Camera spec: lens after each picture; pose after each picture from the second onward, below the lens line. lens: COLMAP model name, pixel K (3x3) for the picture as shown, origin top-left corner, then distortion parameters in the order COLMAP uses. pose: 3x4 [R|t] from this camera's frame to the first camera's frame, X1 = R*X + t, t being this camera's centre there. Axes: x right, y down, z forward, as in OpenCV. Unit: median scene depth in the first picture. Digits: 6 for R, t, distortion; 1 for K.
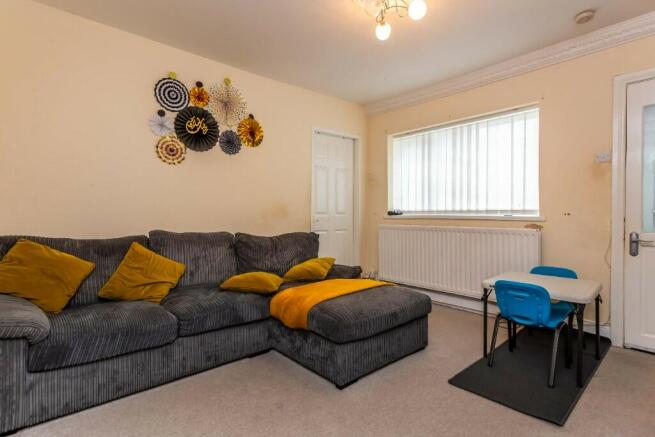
lens RADIAL K [[318.8, 0, 327.5], [0, 318.8, 218.5], [0, 0, 1]] dist [0.000861, 0.000291]
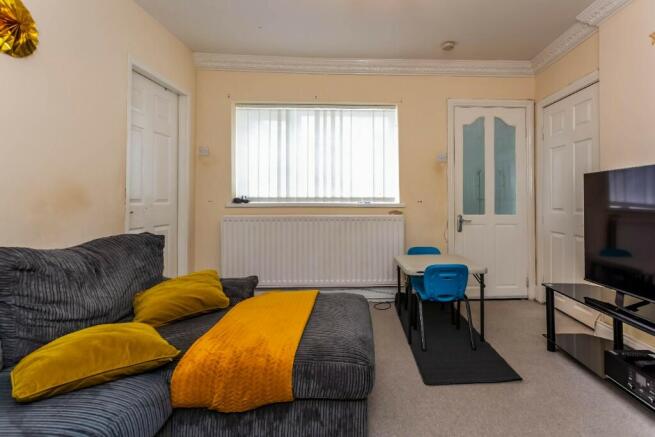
lens RADIAL K [[323.8, 0, 327.4], [0, 323.8, 197.2], [0, 0, 1]] dist [-0.001241, -0.000125]
pose [[0.631511, 0.008890, 0.775316, -0.335898], [0.011412, 0.999719, -0.020759, -0.006575], [-0.775283, 0.021957, 0.631232, 0.395104]]
